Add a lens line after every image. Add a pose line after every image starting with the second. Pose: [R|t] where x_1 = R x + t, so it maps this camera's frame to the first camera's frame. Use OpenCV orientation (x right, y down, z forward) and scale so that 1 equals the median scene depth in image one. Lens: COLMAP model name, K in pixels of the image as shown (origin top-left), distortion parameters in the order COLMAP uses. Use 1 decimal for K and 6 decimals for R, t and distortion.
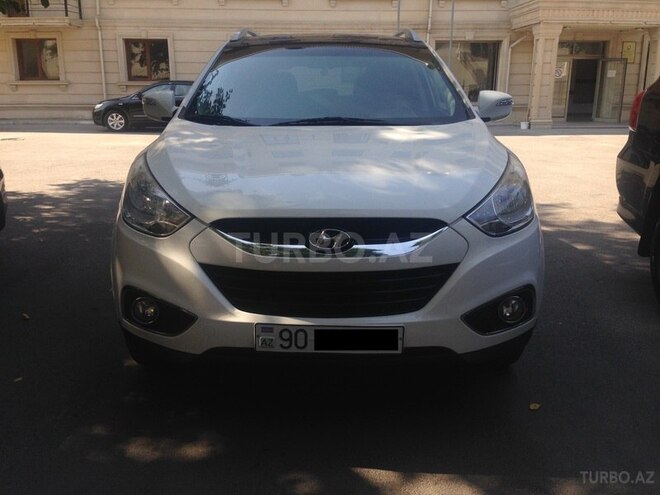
lens RADIAL K [[631.0, 0, 328.6], [0, 631.0, 247.6], [0, 0, 1]] dist [0.127229, -0.241146]
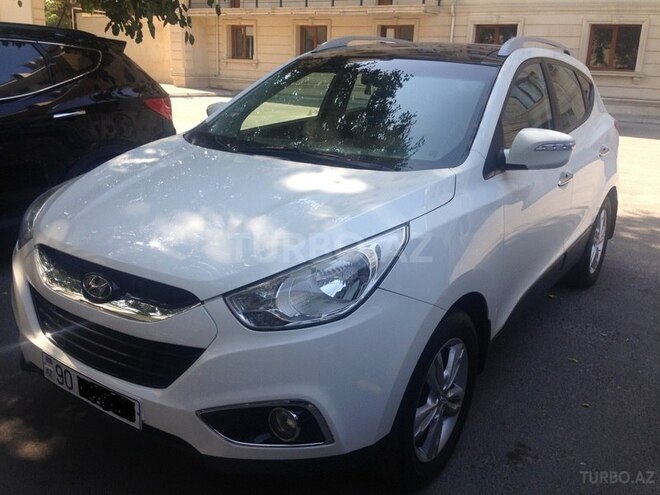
lens RADIAL K [[631.0, 0, 328.6], [0, 631.0, 247.6], [0, 0, 1]] dist [0.127229, -0.241146]
pose [[0.804093, 0.192935, -0.562327, 0.781096], [-0.174673, 0.980798, 0.086742, -0.207572], [0.568265, 0.028475, 0.822353, 0.400373]]
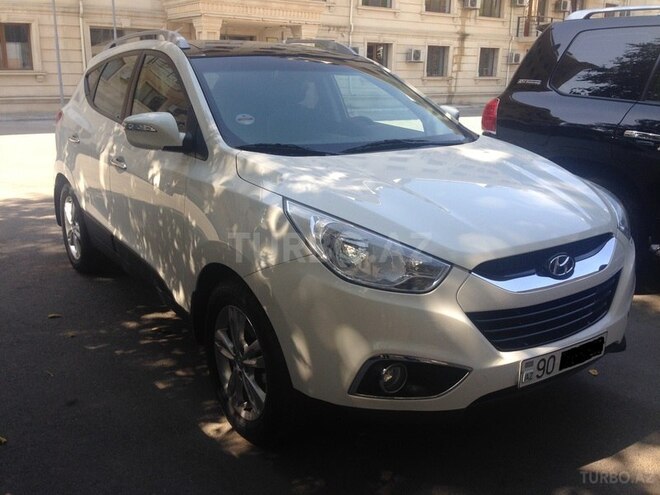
lens RADIAL K [[631.0, 0, 328.6], [0, 631.0, 247.6], [0, 0, 1]] dist [0.127229, -0.241146]
pose [[0.807384, -0.148394, 0.571060, -0.887719], [0.133995, 0.988683, 0.067469, -0.161178], [-0.574609, 0.022046, 0.818131, 0.341751]]
